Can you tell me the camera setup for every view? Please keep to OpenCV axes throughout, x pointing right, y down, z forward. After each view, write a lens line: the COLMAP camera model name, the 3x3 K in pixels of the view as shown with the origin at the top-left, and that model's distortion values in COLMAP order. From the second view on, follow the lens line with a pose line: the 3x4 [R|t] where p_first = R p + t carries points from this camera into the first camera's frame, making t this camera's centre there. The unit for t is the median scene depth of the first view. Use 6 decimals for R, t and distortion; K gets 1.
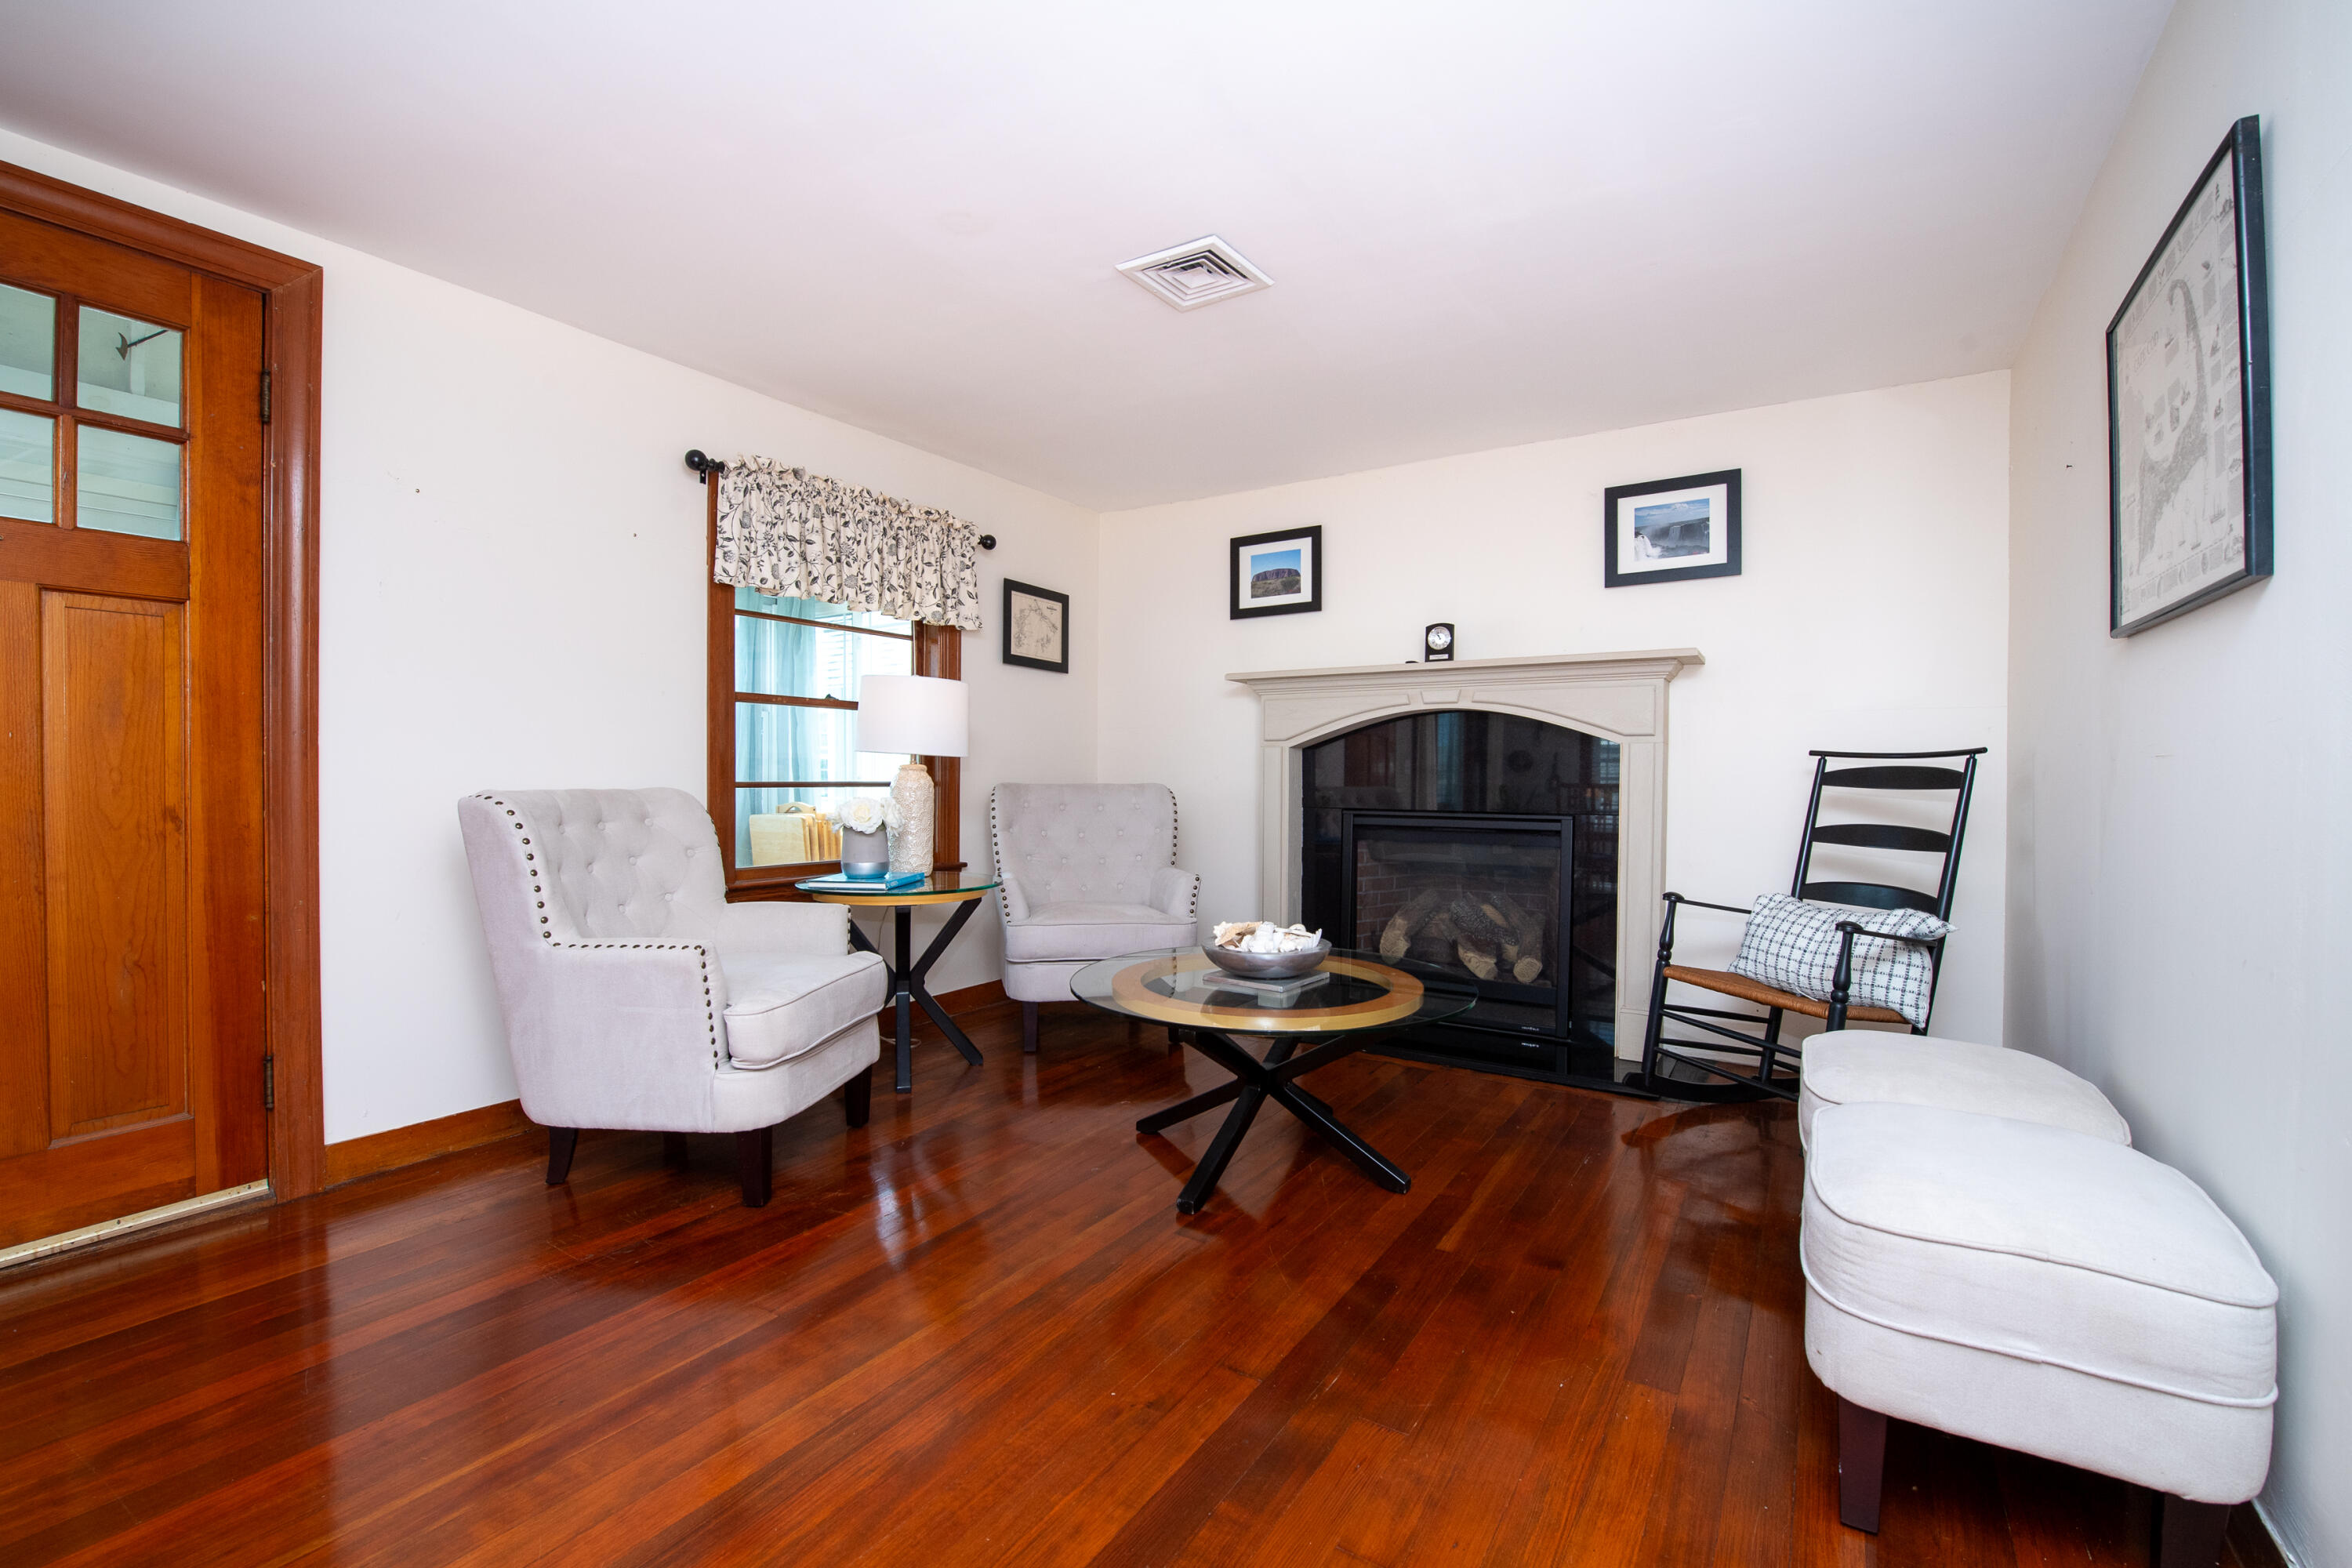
lens RADIAL K [[1035.1, 0, 1177.1], [0, 1035.1, 791.0], [0, 0, 1]] dist [-0.010263, -0.002310]
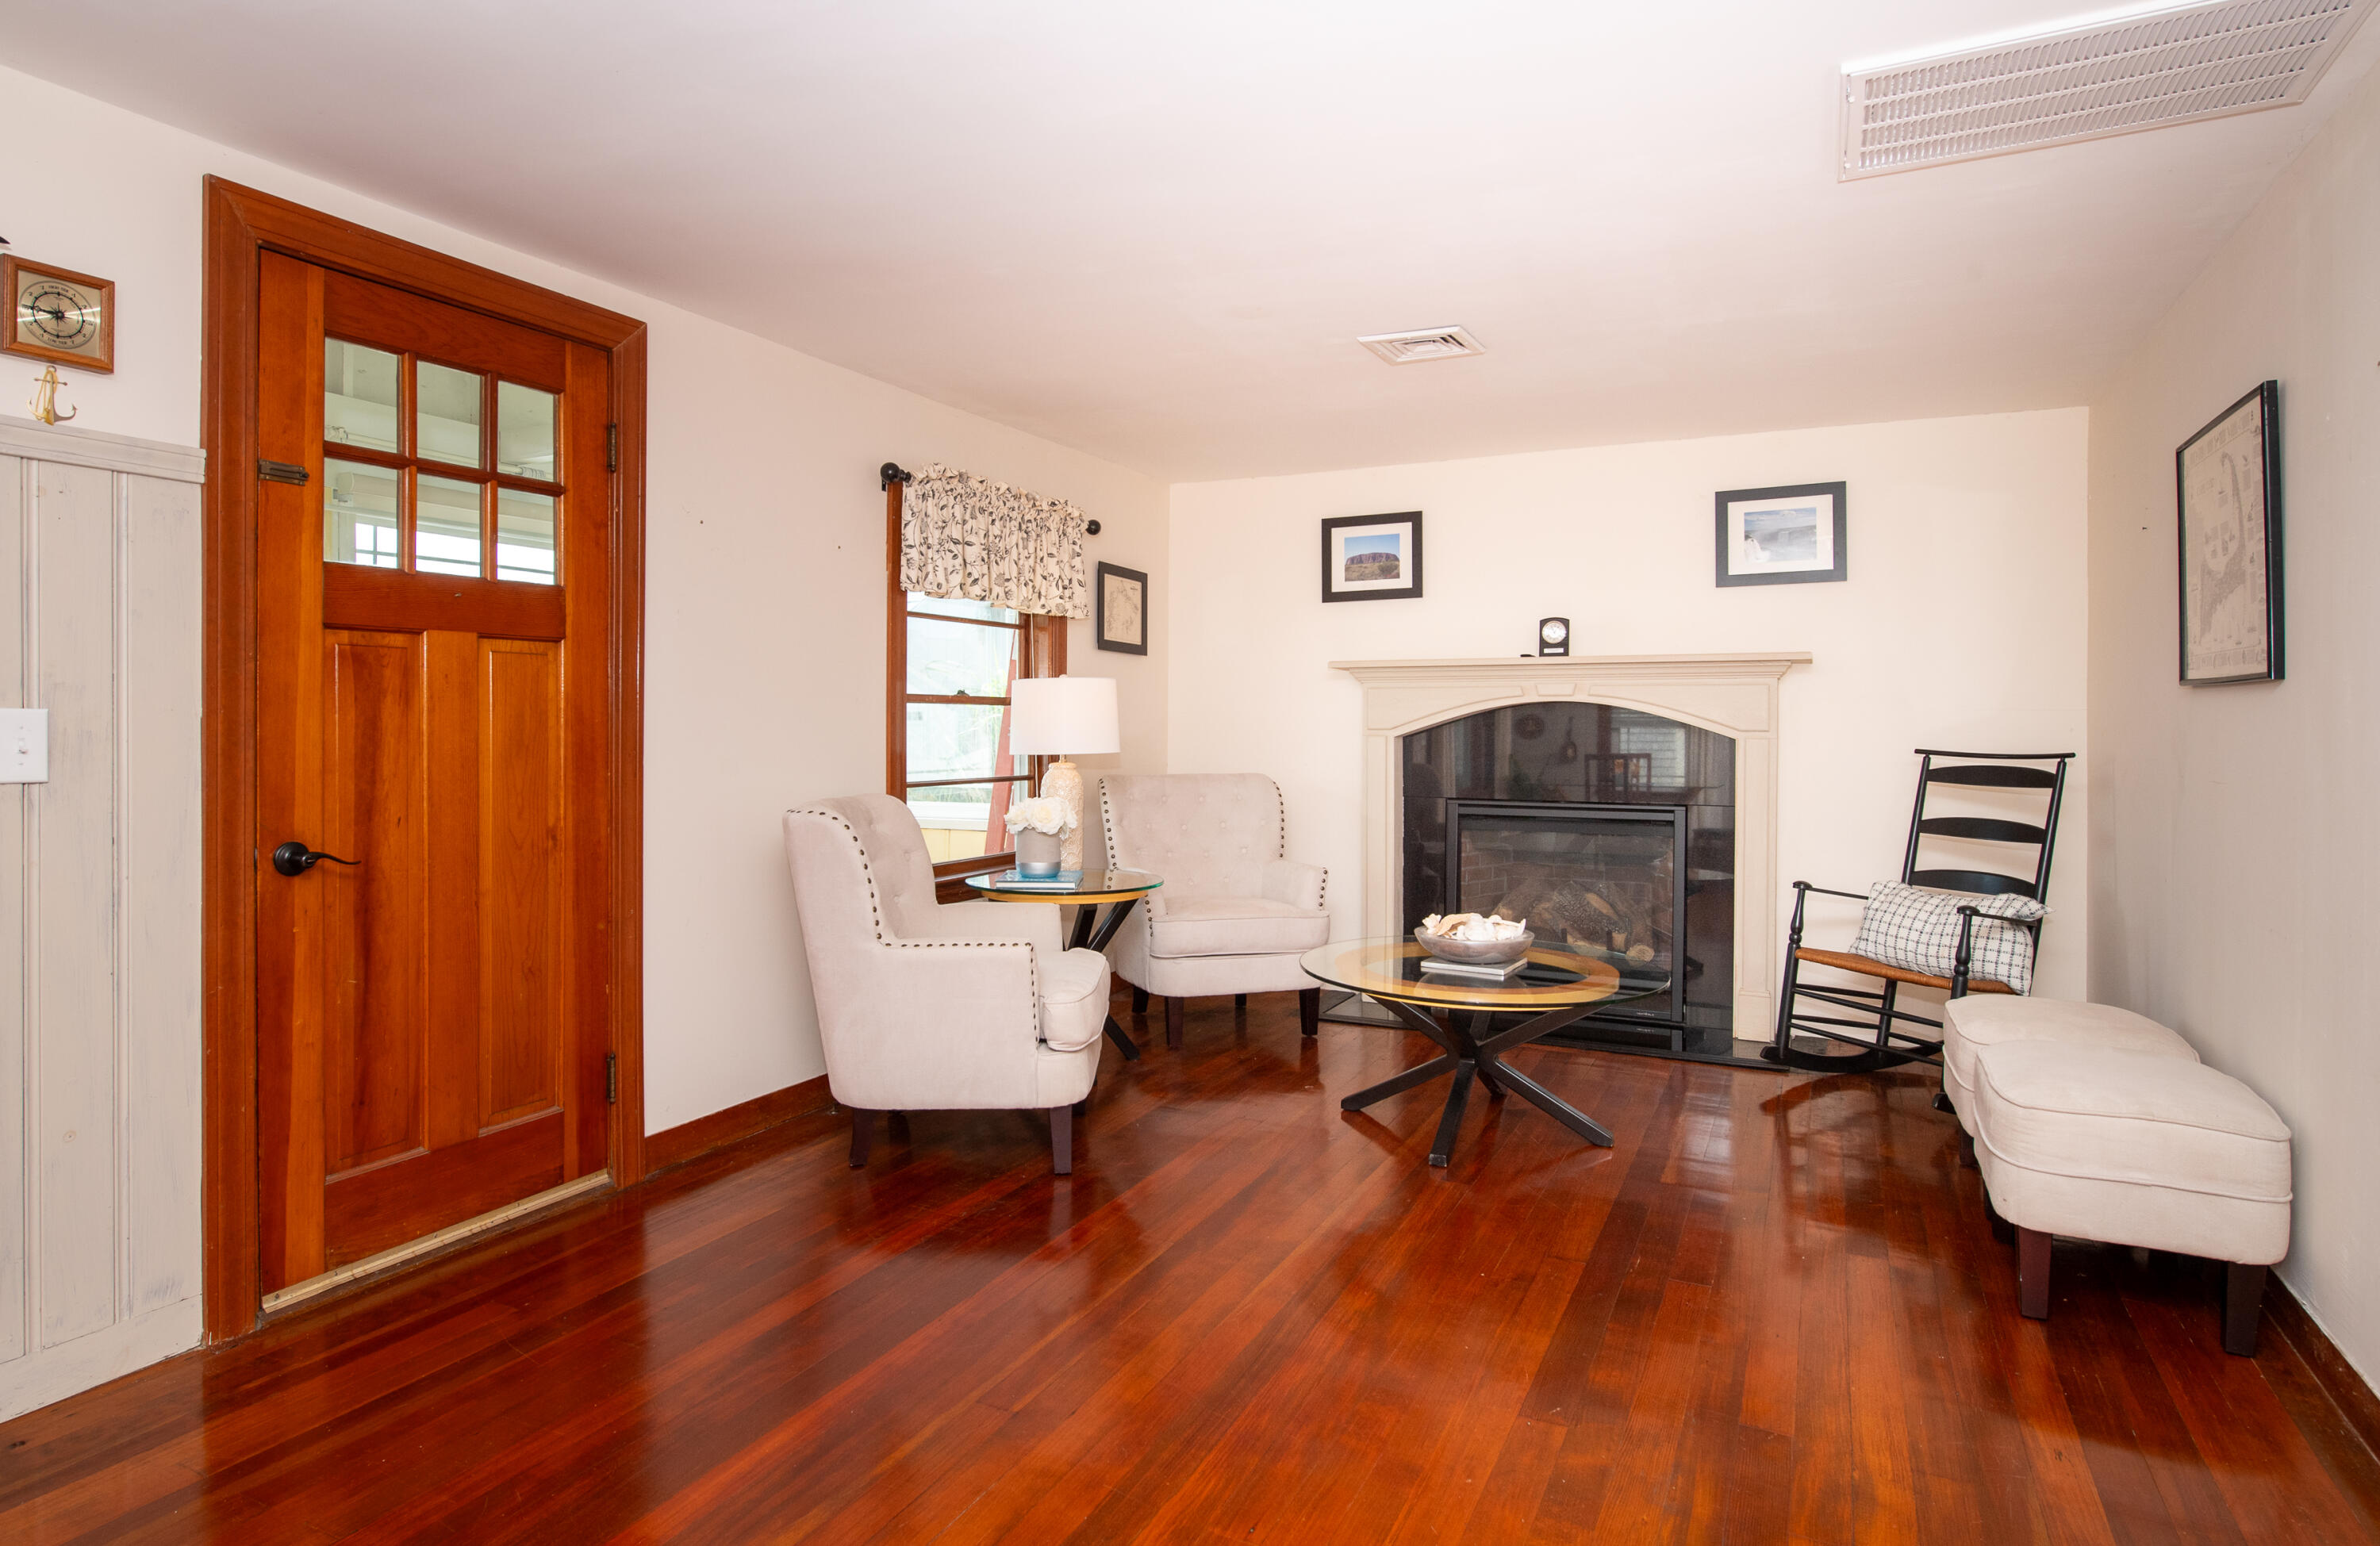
lens RADIAL K [[1365.5, 0, 1132.2], [0, 1365.5, 733.3], [0, 0, 1]] dist [-0.003211, 0.002329]
pose [[0.995683, -0.004136, 0.092724, -0.347923], [0.004782, 0.999966, -0.006738, -0.050485], [-0.092693, 0.007153, 0.995669, -0.364385]]
